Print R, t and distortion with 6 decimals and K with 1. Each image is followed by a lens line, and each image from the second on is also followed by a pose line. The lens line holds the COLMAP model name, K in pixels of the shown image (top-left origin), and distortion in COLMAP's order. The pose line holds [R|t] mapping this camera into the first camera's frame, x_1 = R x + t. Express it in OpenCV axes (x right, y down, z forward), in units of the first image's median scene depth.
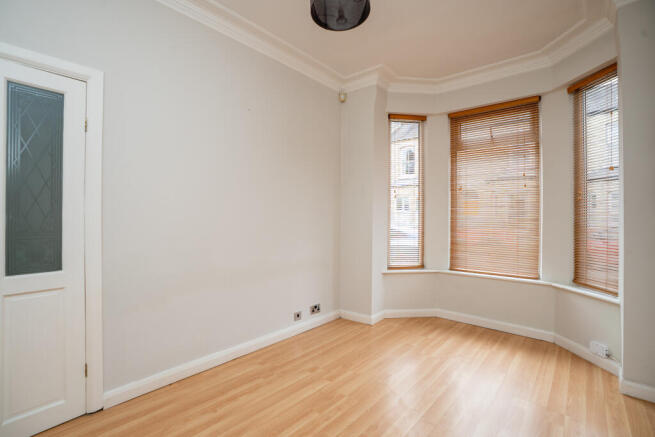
lens RADIAL K [[307.2, 0, 327.3], [0, 307.2, 218.7], [0, 0, 1]] dist [-0.017272, 0.003643]
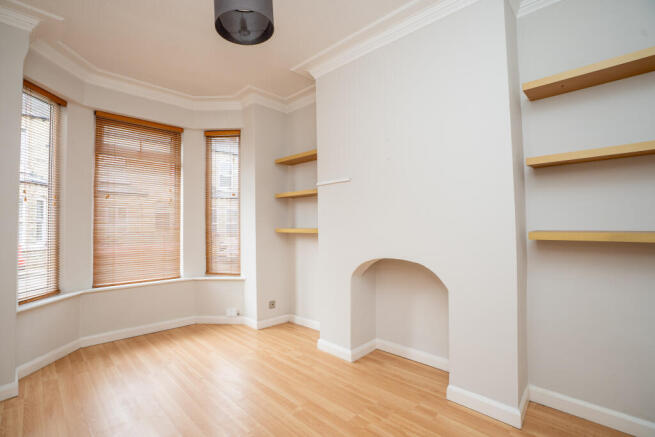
lens RADIAL K [[307.2, 0, 326.9], [0, 307.2, 217.8], [0, 0, 1]] dist [-0.017272, 0.003643]
pose [[0.084161, 0.013779, 0.996357, -0.455038], [0.004267, 0.999890, -0.014189, -0.019503], [-0.996443, 0.005446, 0.084093, 0.289288]]
